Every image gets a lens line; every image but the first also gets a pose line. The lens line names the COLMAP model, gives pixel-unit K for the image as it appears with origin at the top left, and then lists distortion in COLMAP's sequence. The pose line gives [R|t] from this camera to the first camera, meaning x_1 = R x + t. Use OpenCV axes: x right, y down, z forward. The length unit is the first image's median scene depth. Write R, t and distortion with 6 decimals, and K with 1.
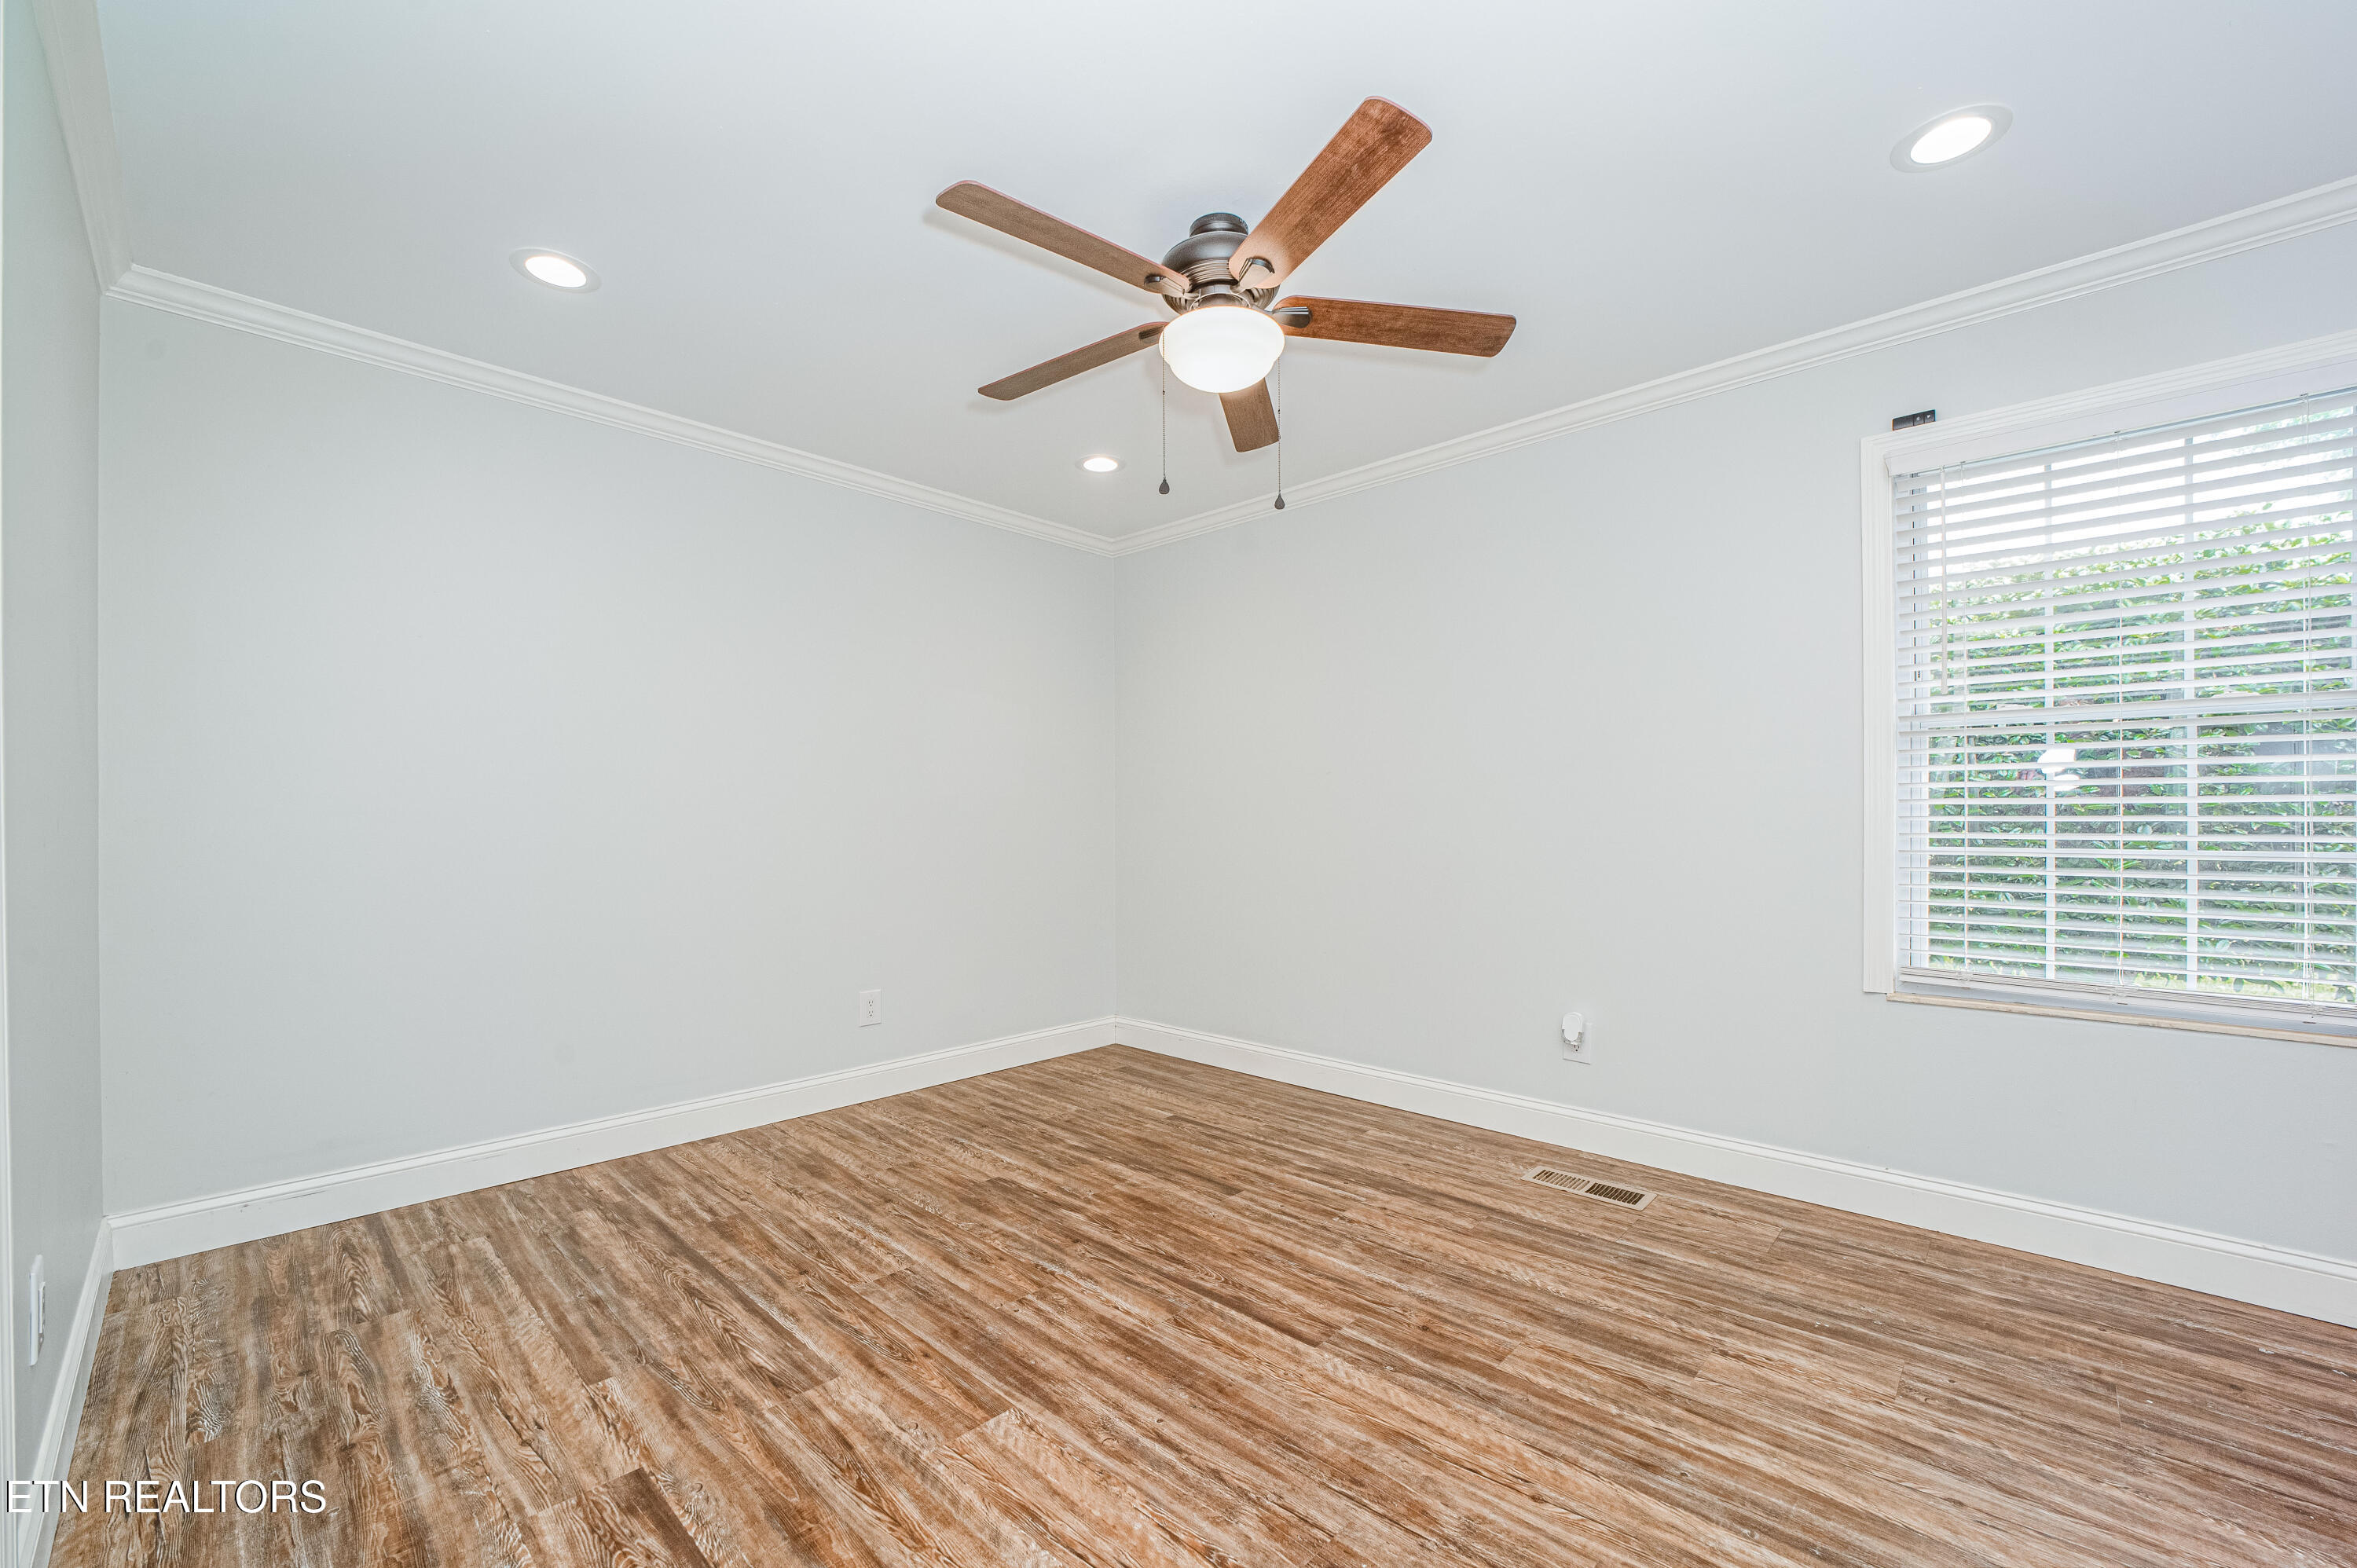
lens RADIAL K [[918.2, 0, 1171.2], [0, 918.2, 788.7], [0, 0, 1]] dist [-0.036196, 0.009138]
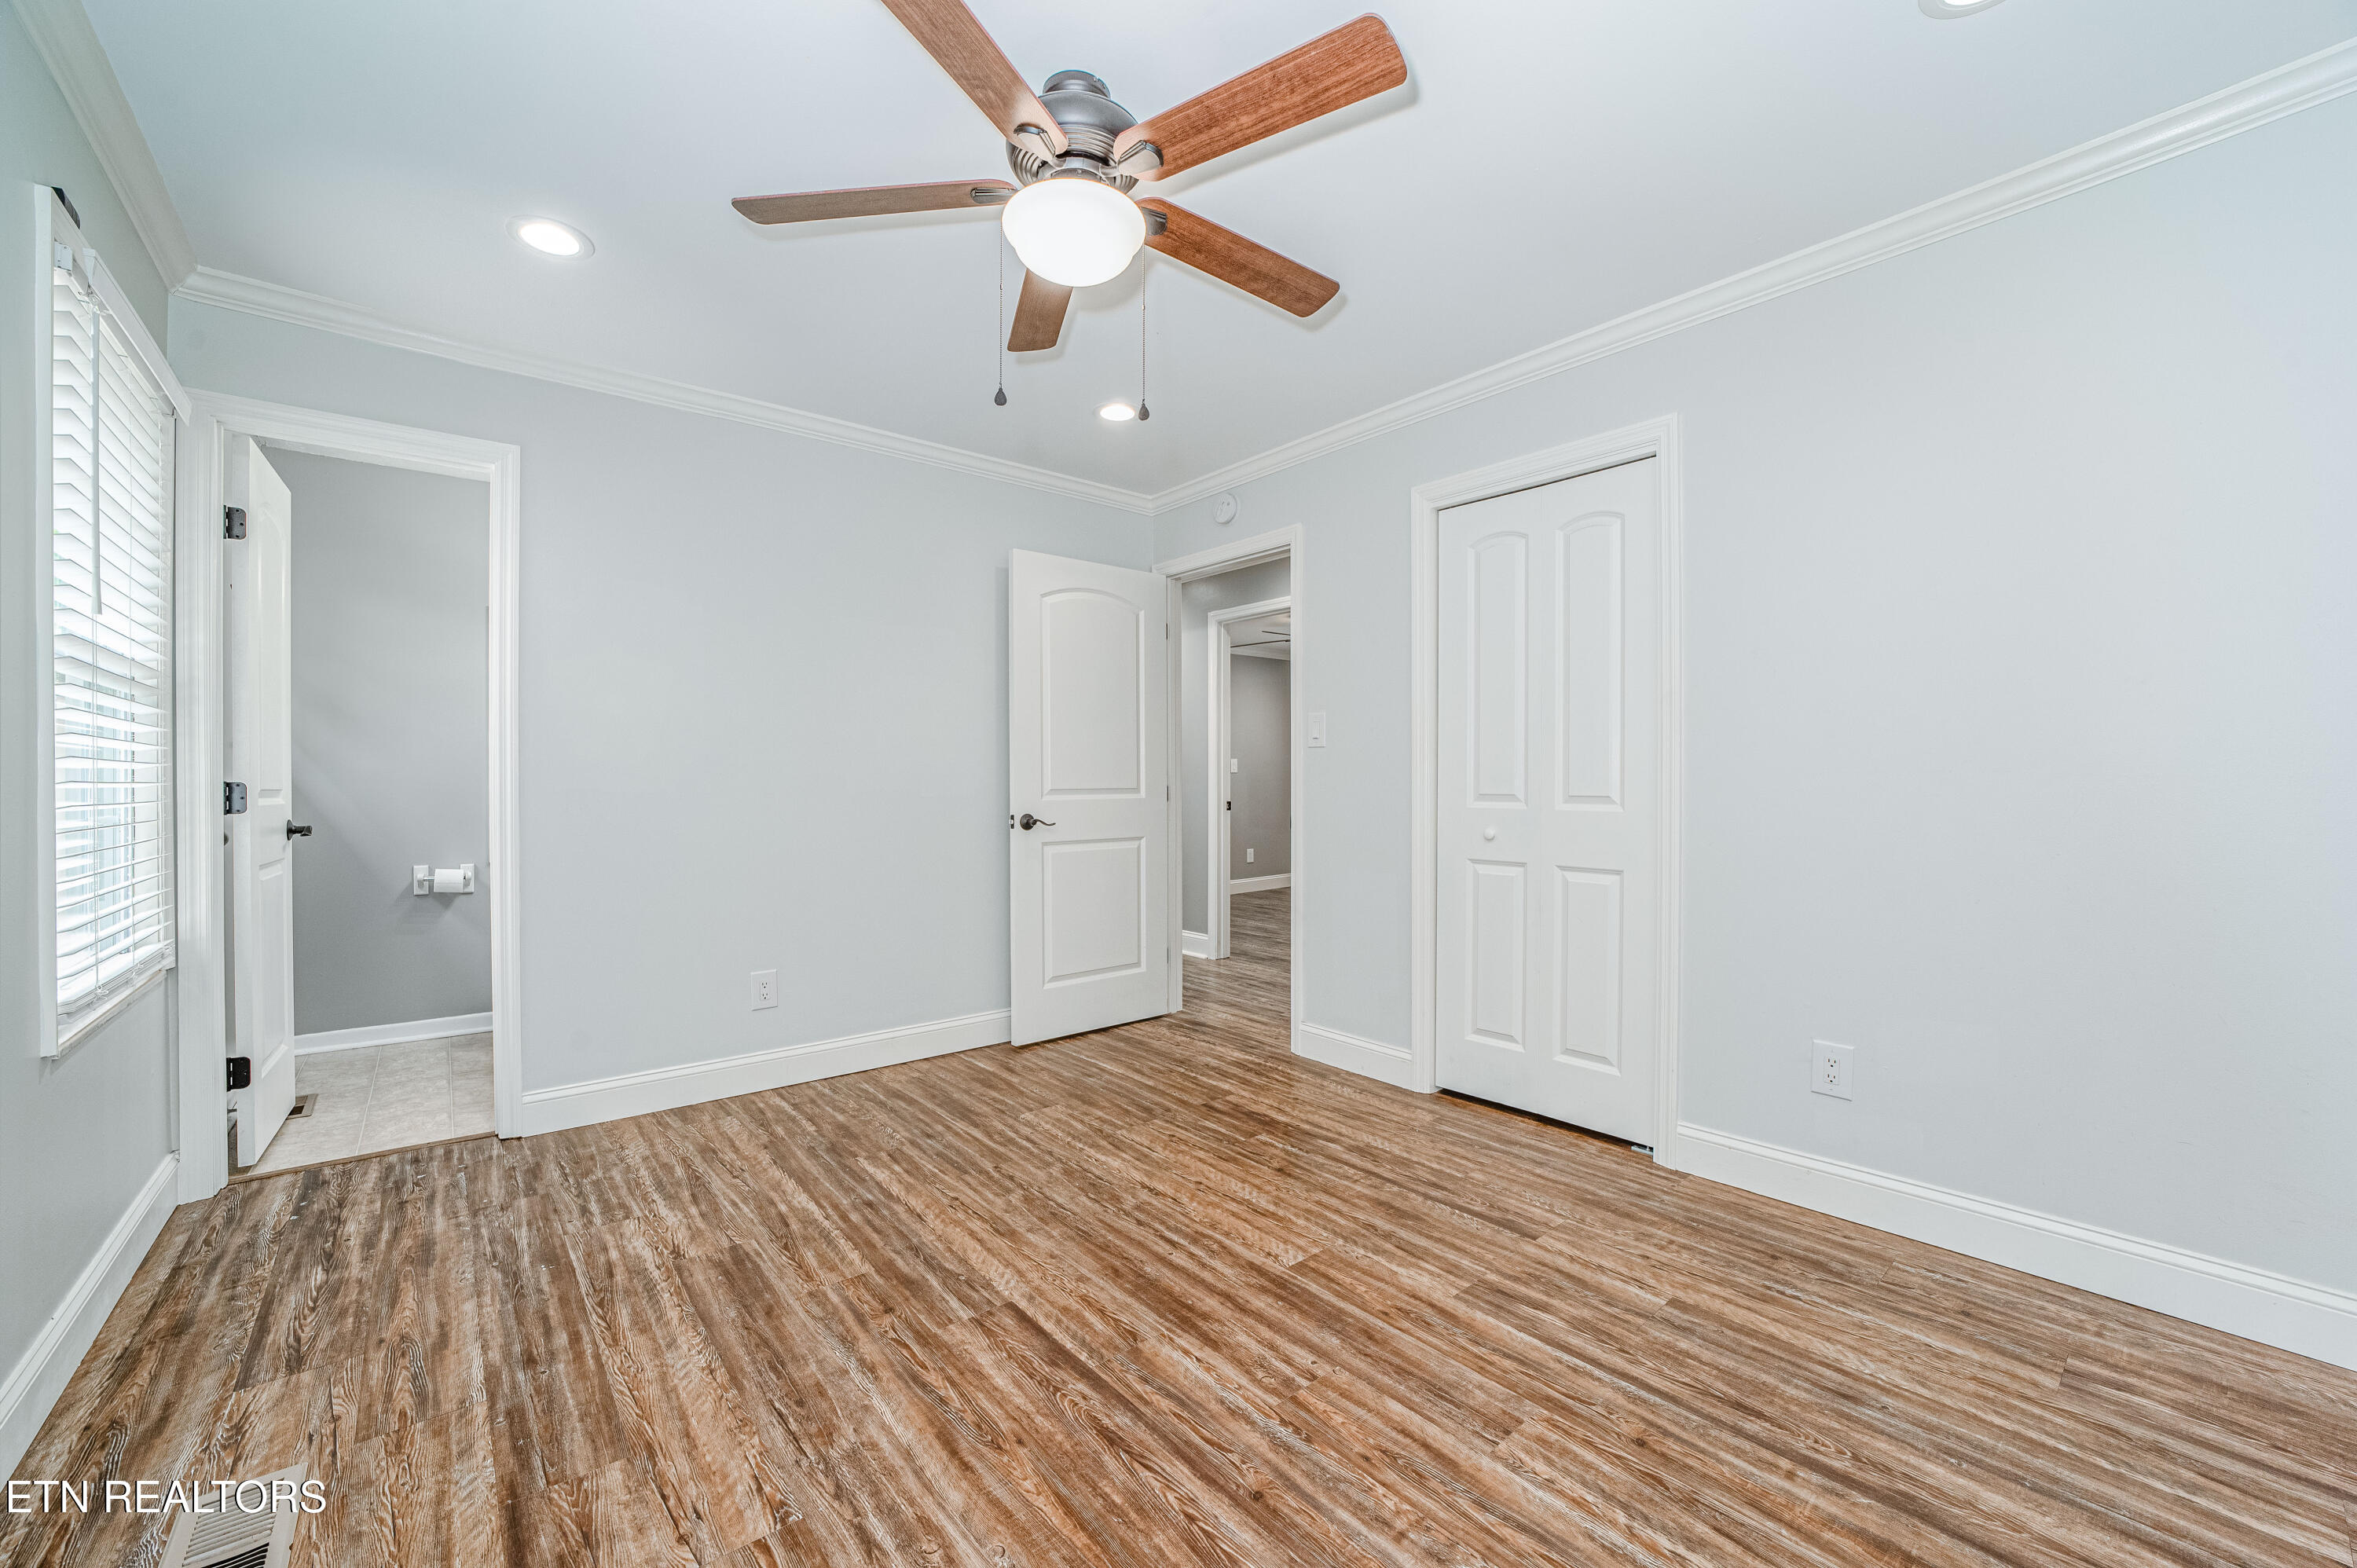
lens RADIAL K [[918.2, 0, 1171.2], [0, 918.2, 788.7], [0, 0, 1]] dist [-0.036196, 0.009138]
pose [[-0.992527, 0.003106, 0.121984, -0.151846], [0.000283, 0.999732, -0.023152, 0.051343], [-0.122023, -0.022945, -0.992262, 2.008440]]
